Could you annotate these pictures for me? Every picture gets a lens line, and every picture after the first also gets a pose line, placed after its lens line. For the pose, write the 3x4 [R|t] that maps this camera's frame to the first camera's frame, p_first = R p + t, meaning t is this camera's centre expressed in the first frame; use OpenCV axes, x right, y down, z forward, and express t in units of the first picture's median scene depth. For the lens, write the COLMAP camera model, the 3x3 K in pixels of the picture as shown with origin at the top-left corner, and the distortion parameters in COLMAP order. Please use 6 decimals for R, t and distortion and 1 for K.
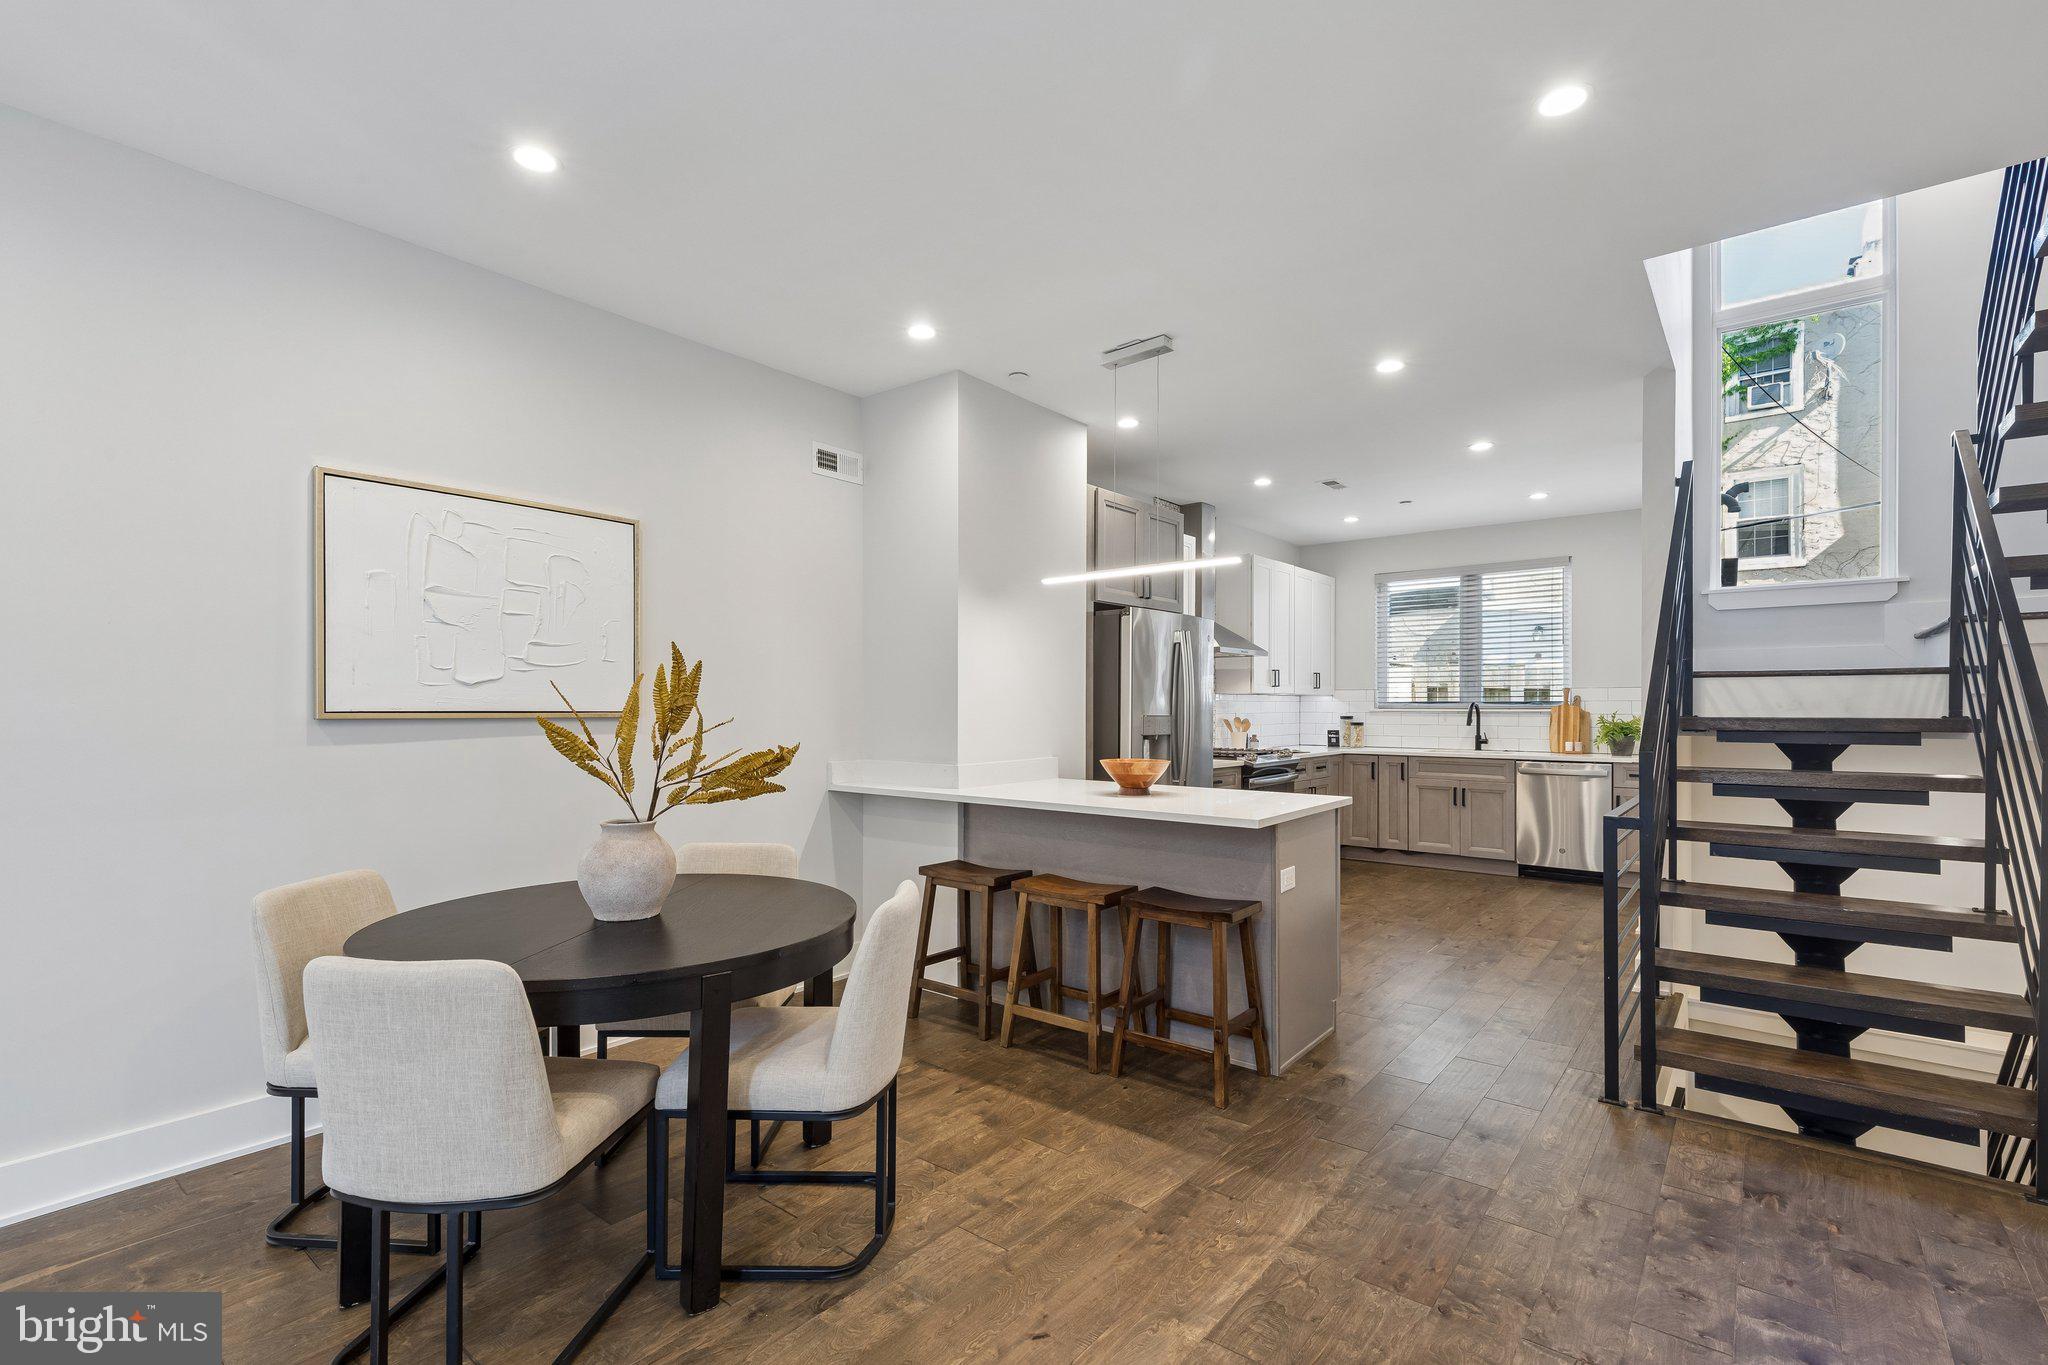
lens RADIAL K [[924.7, 0, 1022.9], [0, 924.7, 706.3], [0, 0, 1]] dist [0.008679, -0.000688]
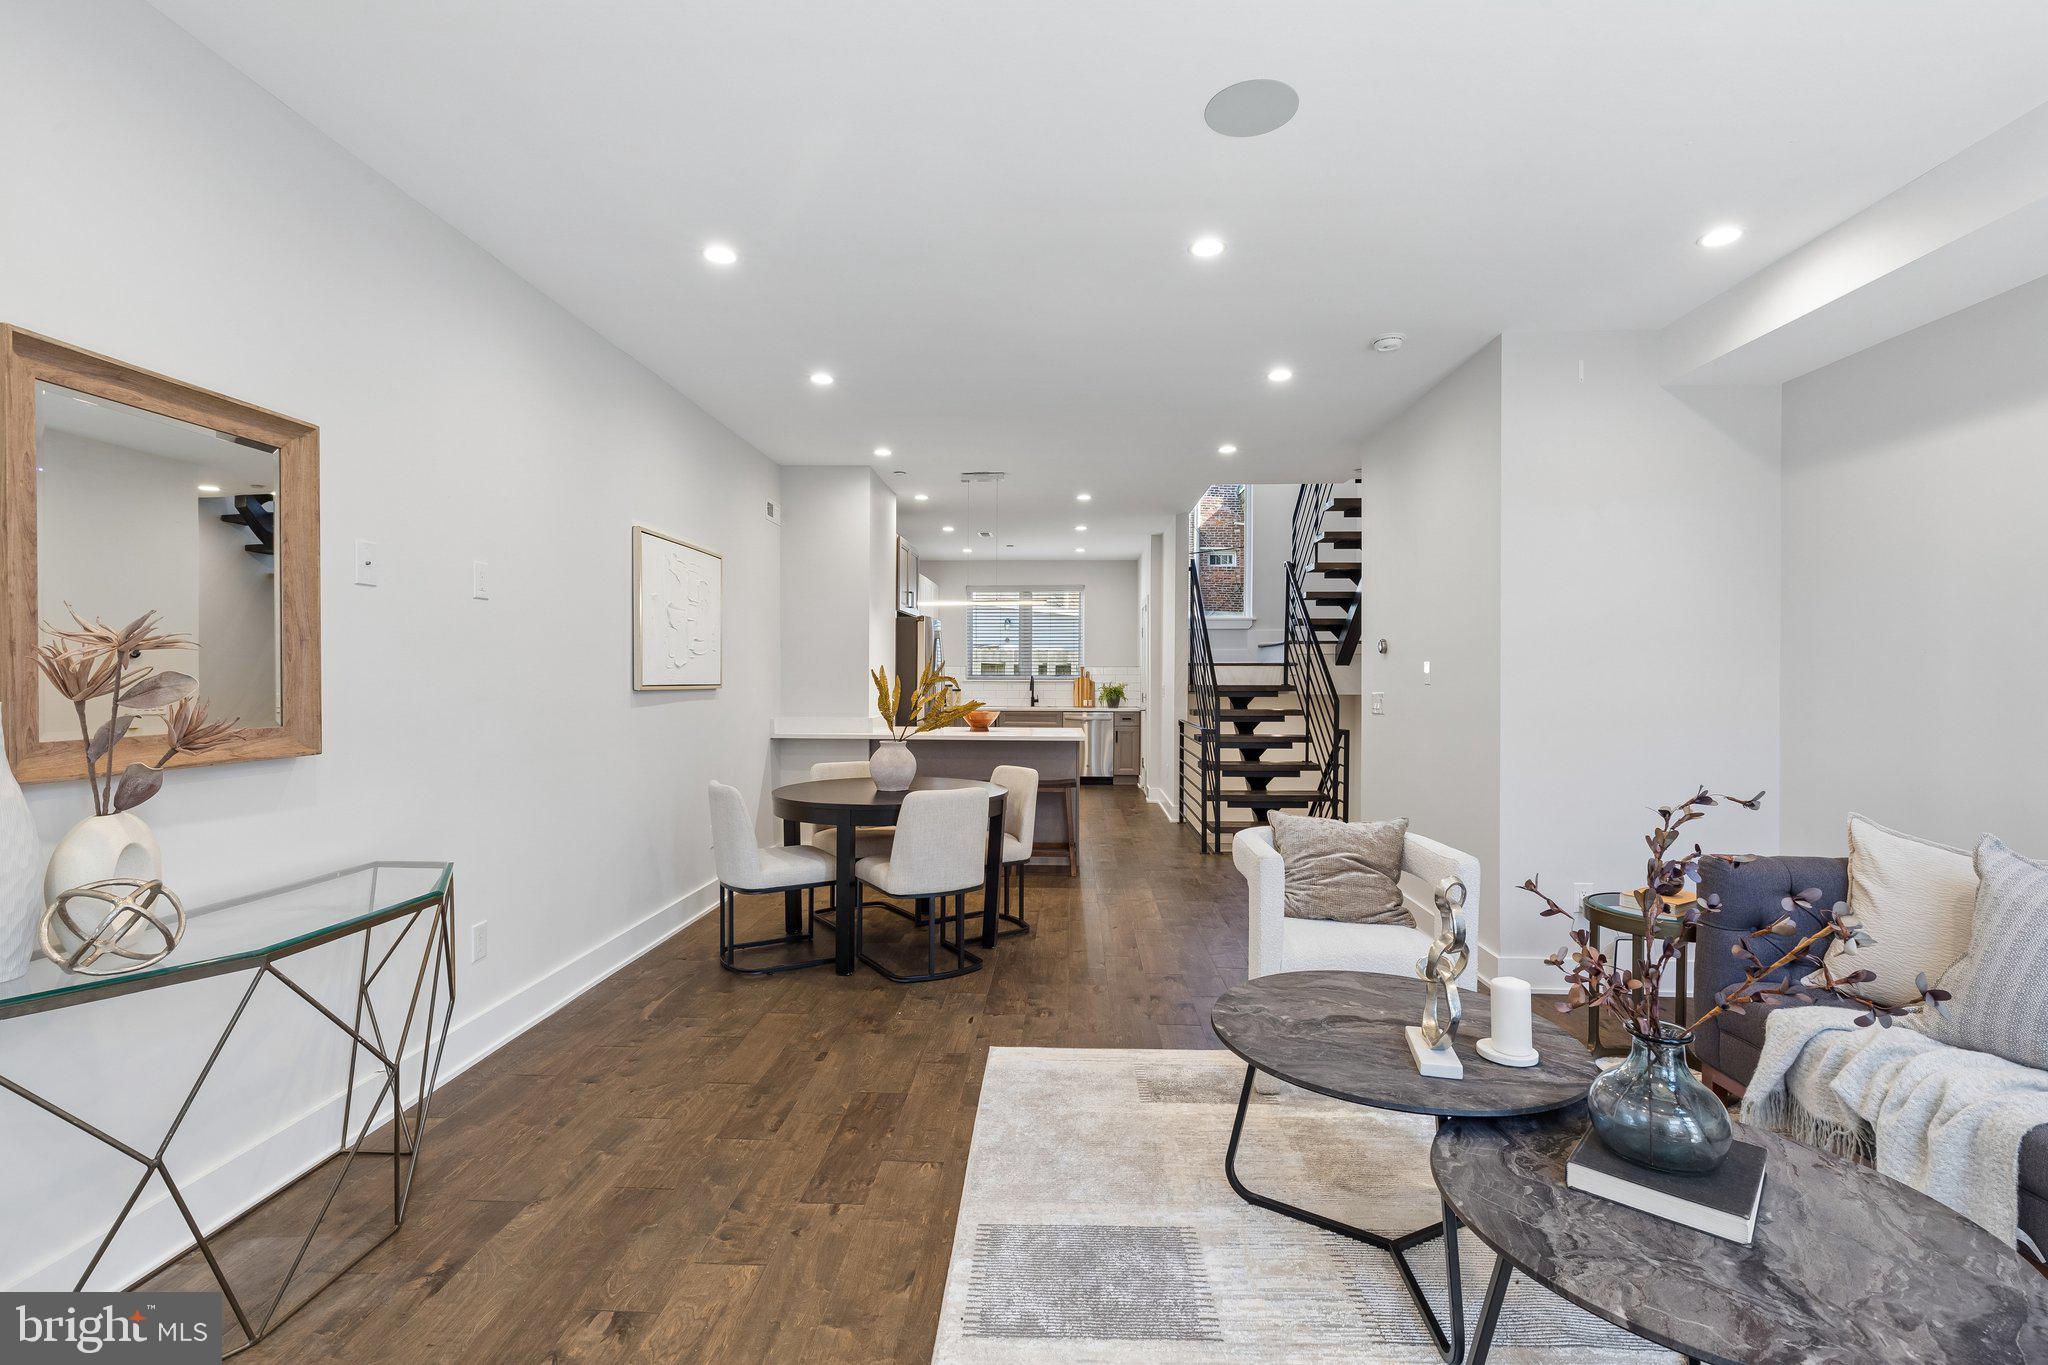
lens RADIAL K [[918.3, 0, 1026.2], [0, 918.3, 680.0], [0, 0, 1]] dist [0.004165, 0.000044]
pose [[0.808032, -0.000482, 0.589139, -0.531382], [-0.003619, 0.999977, 0.005781, -0.006798], [-0.589128, -0.006804, 0.808011, -0.286689]]
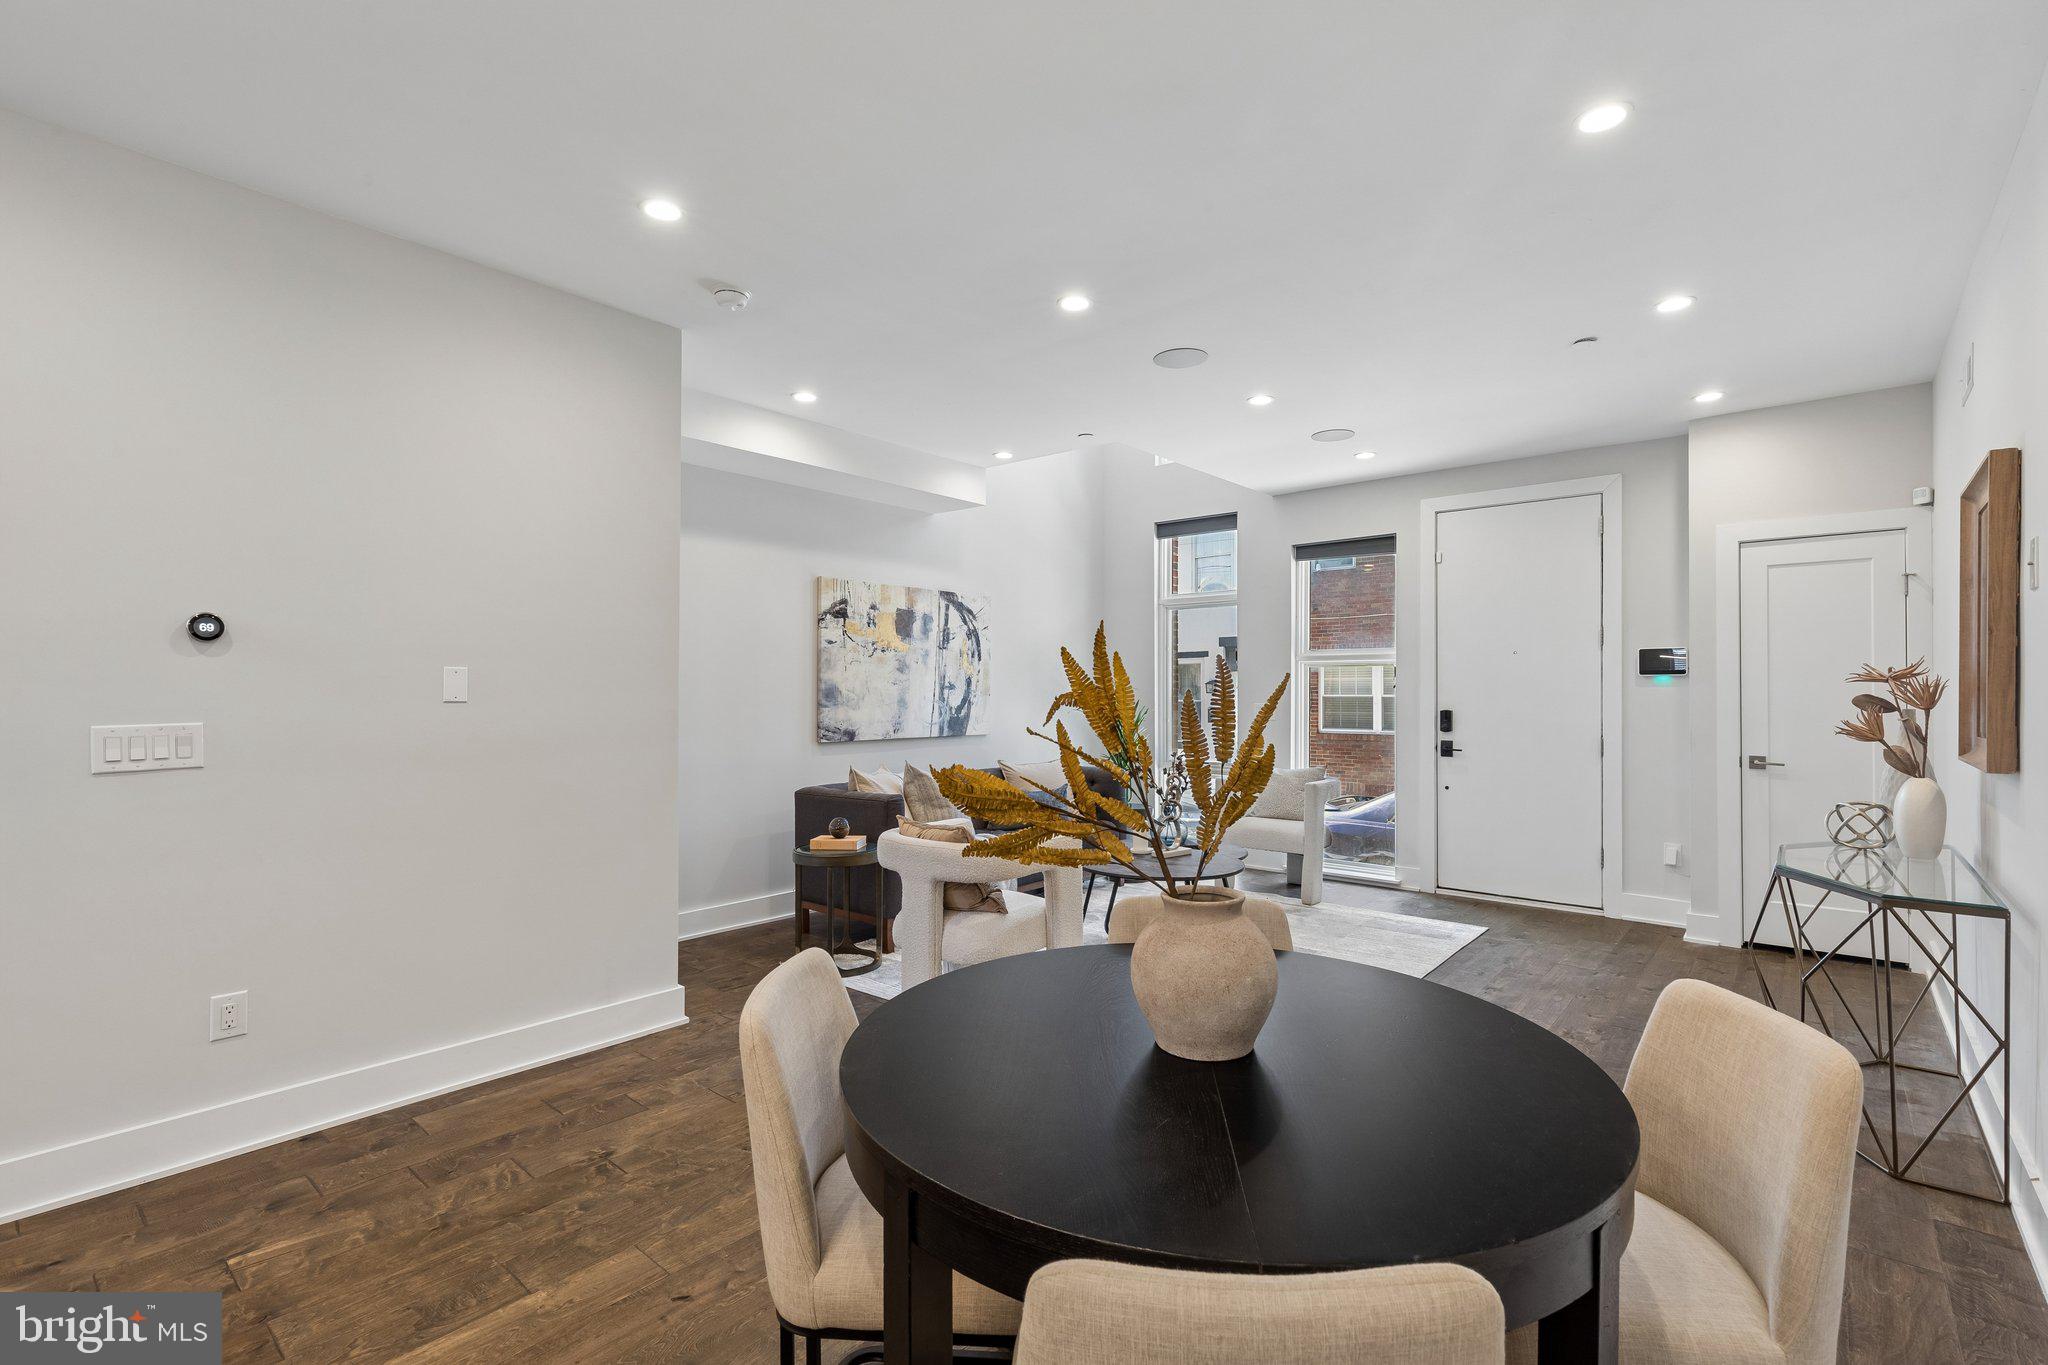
lens RADIAL K [[925.5, 0, 1029.9], [0, 925.5, 680.1], [0, 0, 1]] dist [0.014019, -0.000356]
pose [[-0.999607, -0.003345, 0.027815, -0.129670], [-0.003750, 0.999888, -0.014513, -0.005950], [-0.027763, -0.014612, -0.999508, 0.656923]]
